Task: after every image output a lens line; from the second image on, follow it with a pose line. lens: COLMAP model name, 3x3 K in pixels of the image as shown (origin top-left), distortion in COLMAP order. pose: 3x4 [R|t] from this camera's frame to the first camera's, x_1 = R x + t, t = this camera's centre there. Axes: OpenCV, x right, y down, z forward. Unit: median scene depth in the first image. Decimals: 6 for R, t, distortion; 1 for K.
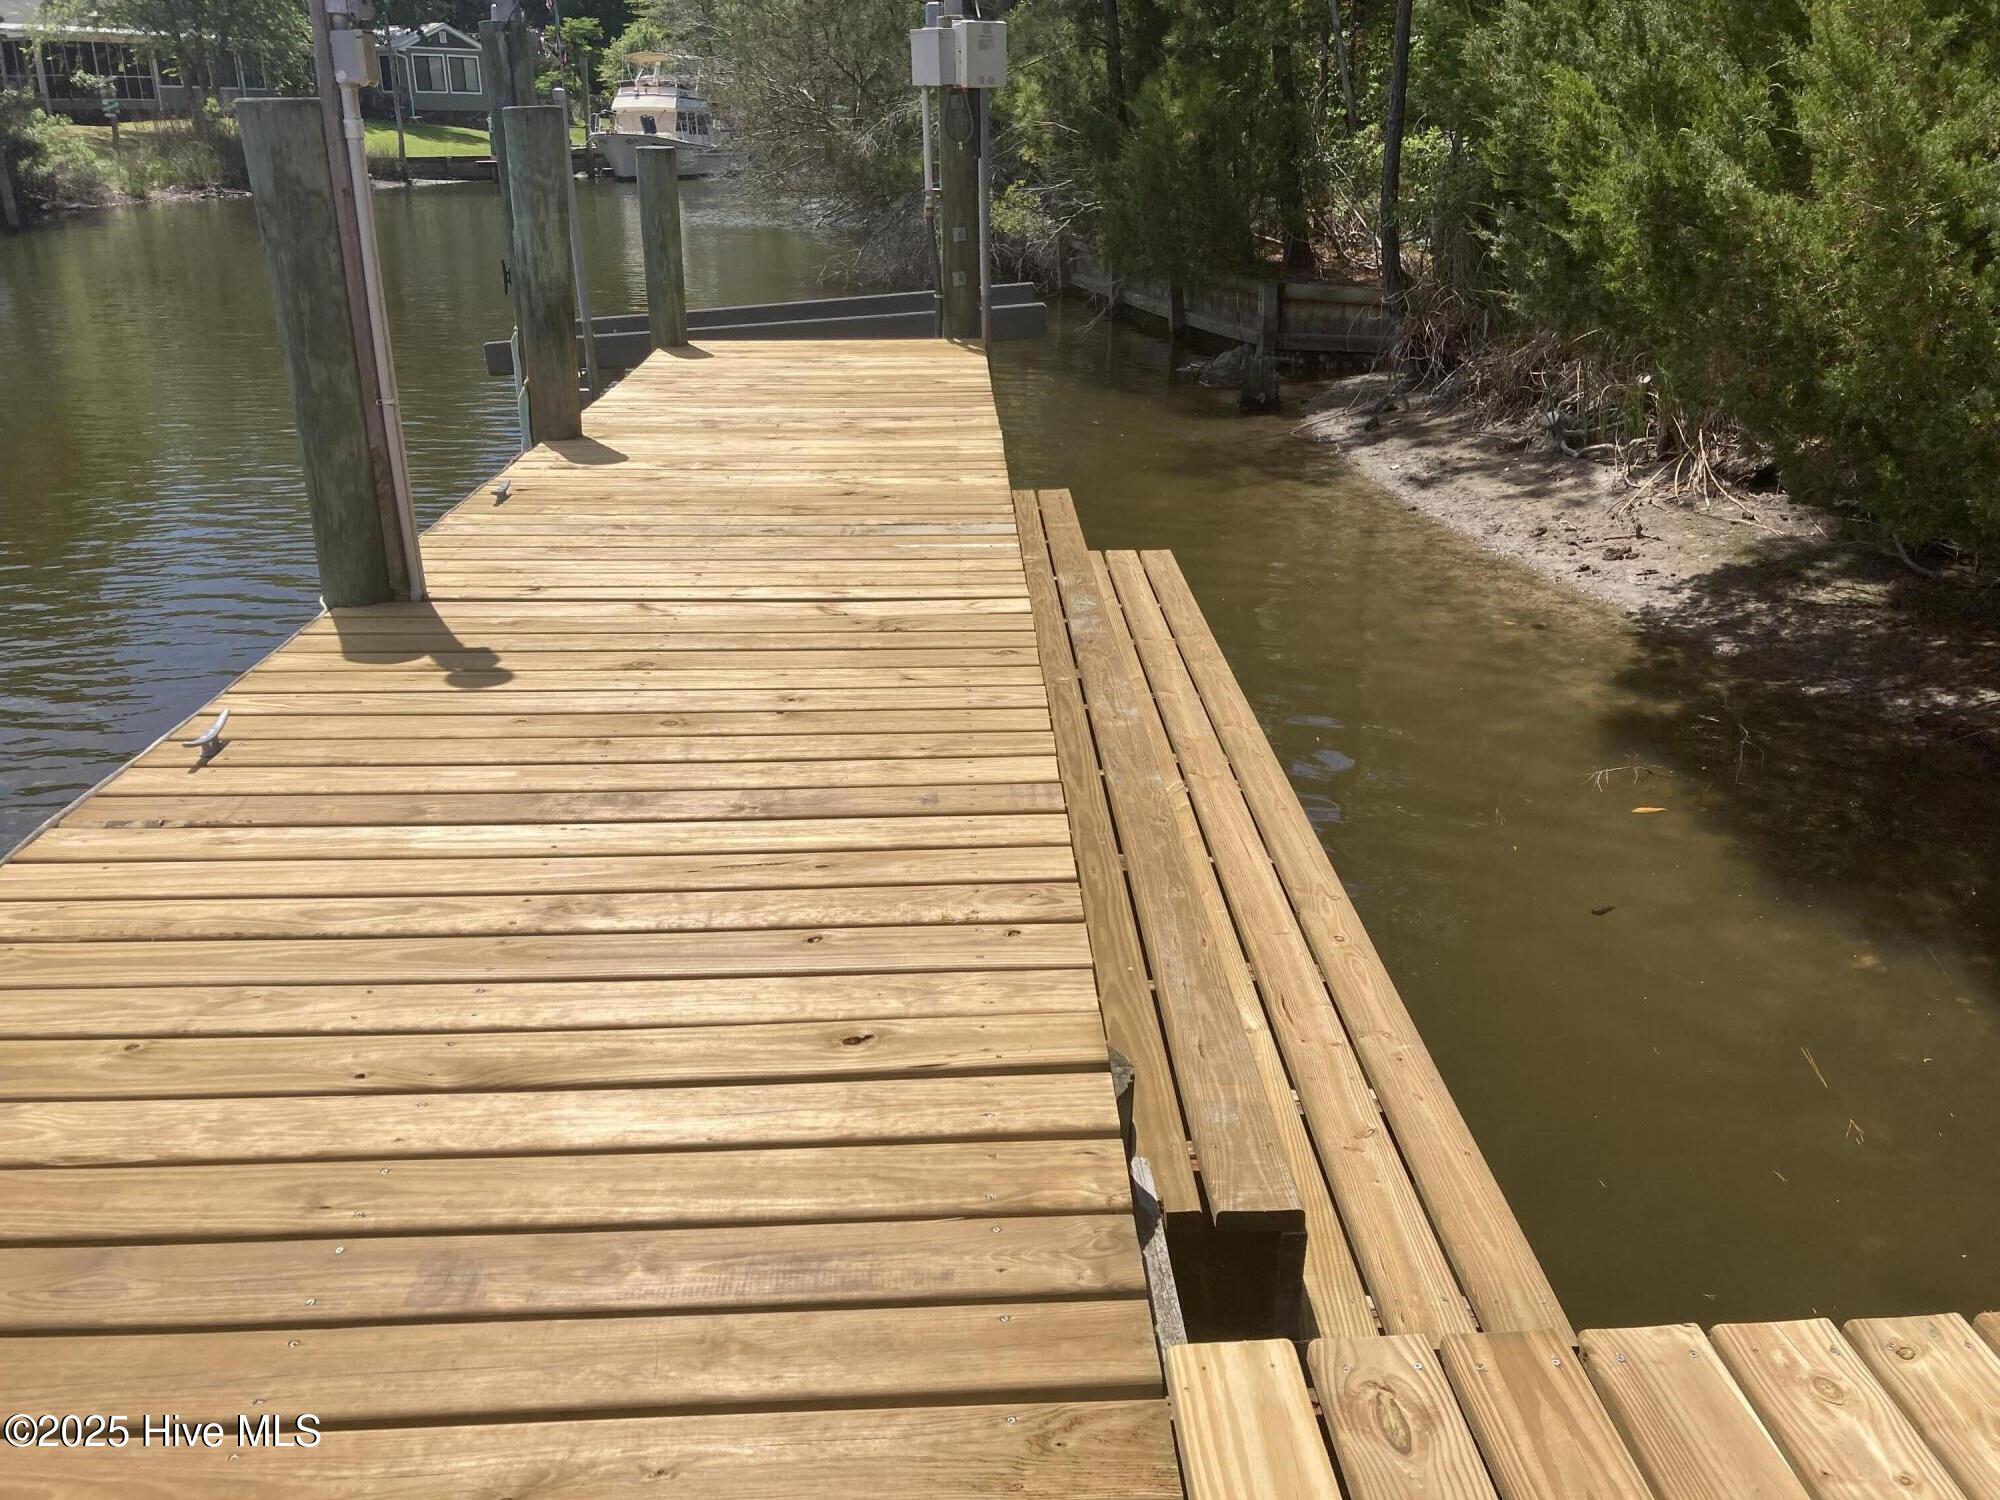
lens RADIAL K [[1639.3, 0, 1011.9], [0, 1639.3, 749.4], [0, 0, 1]] dist [0.014376, 0.000554]
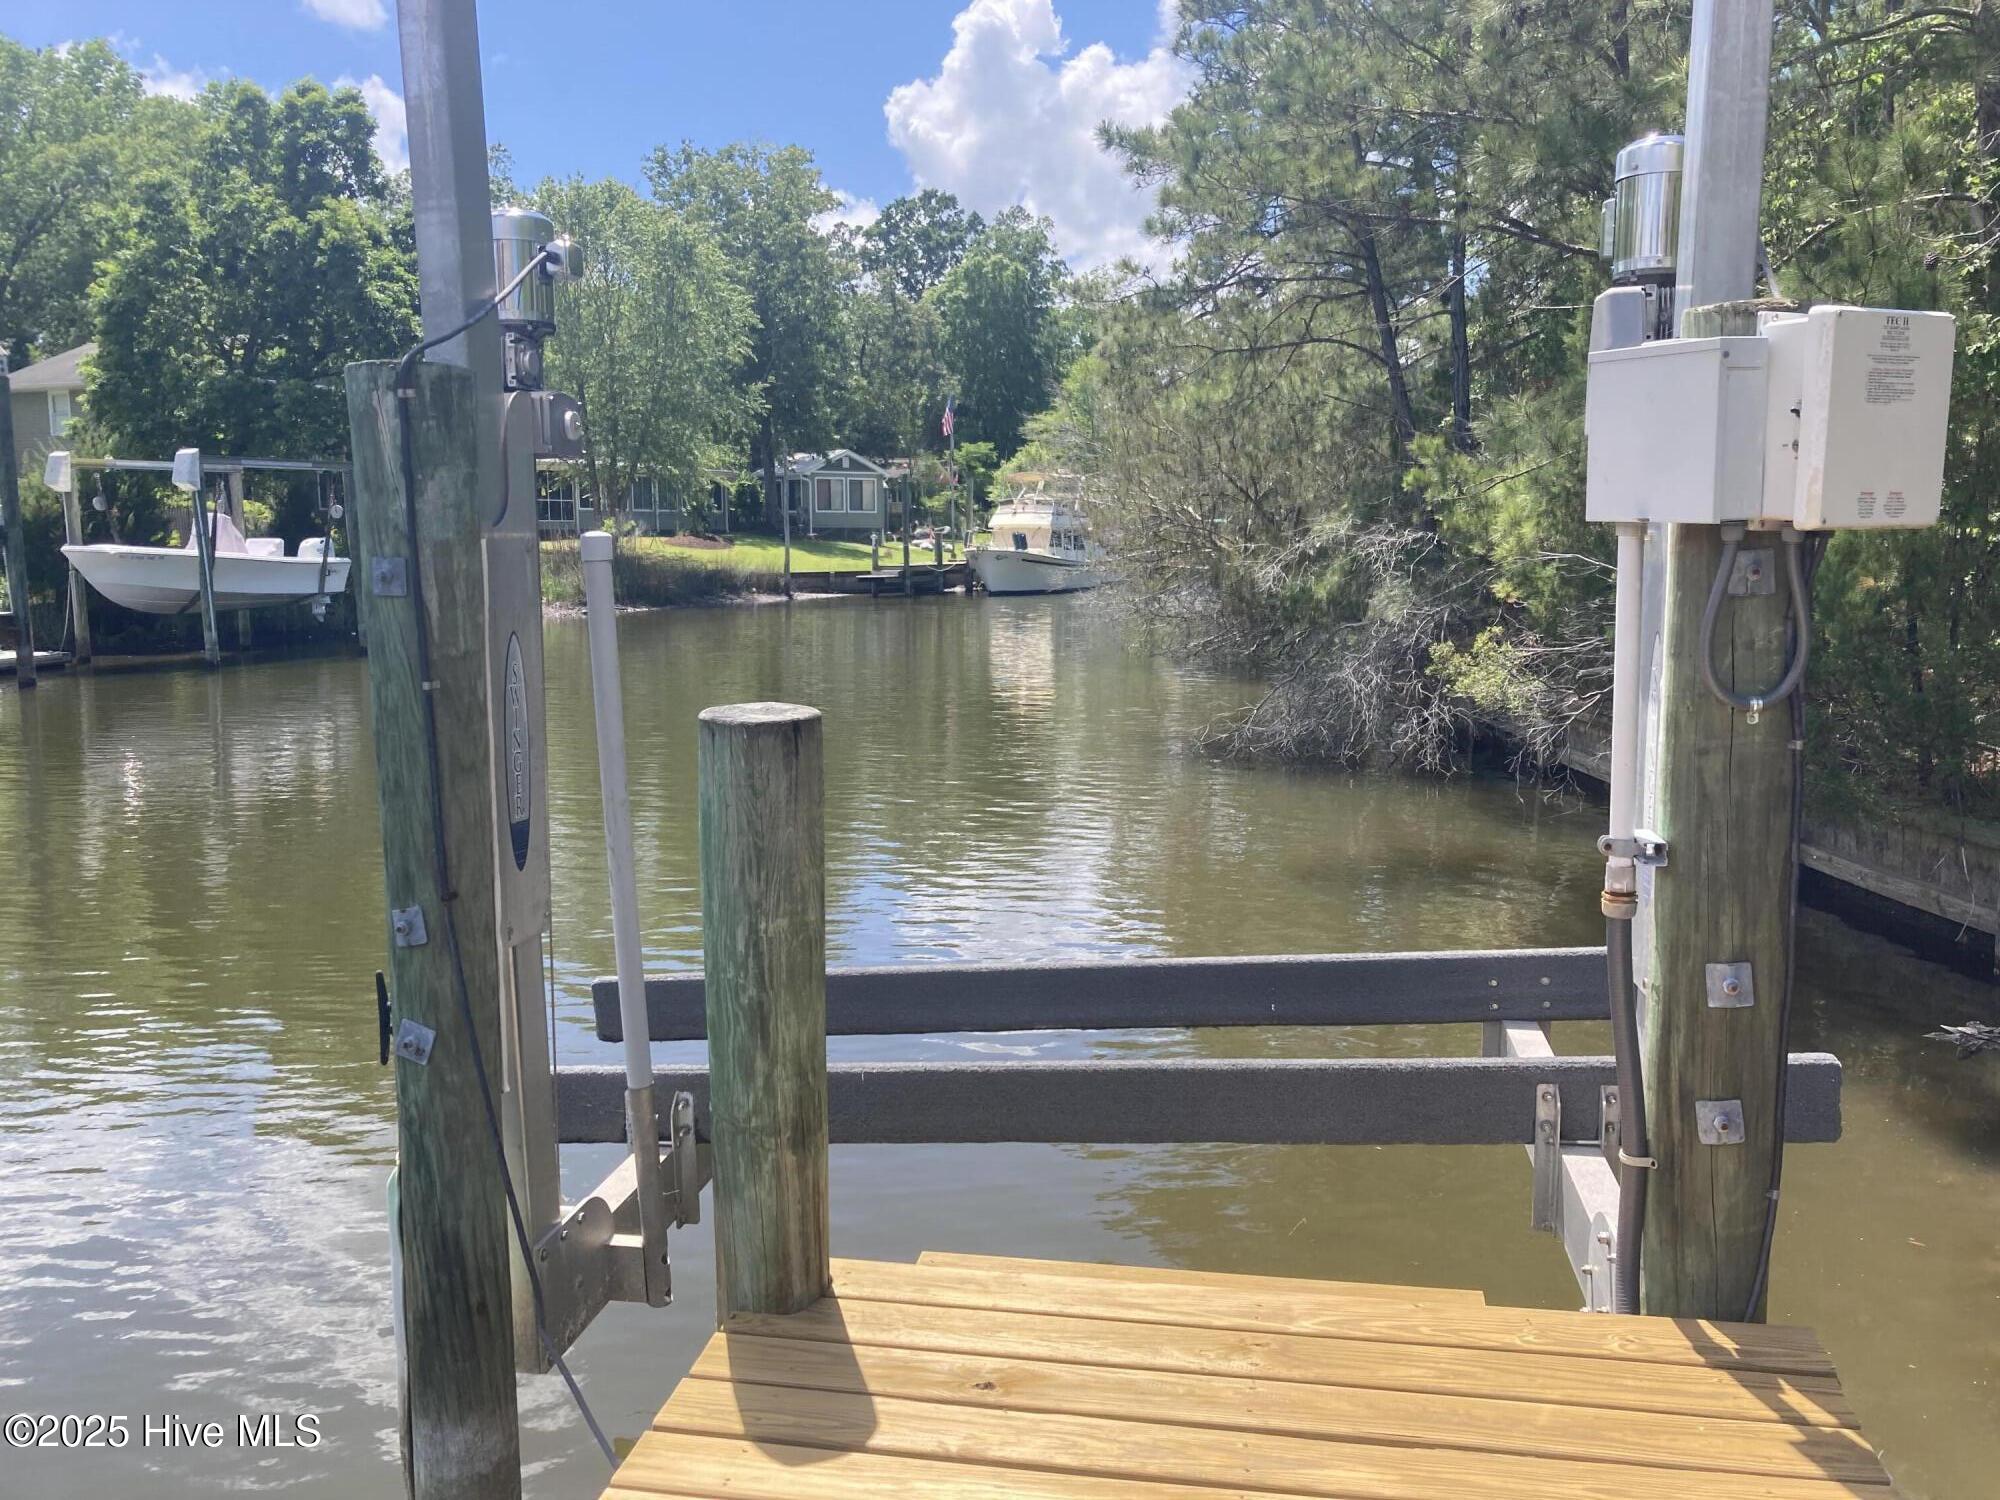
lens RADIAL K [[1639.3, 0, 1011.9], [0, 1639.3, 749.4], [0, 0, 1]] dist [0.014376, 0.000554]
pose [[0.975703, 0.023671, -0.217816, -0.018375], [-0.073323, 0.972101, -0.222809, -0.053858], [0.206465, 0.233367, 0.950217, 0.130902]]
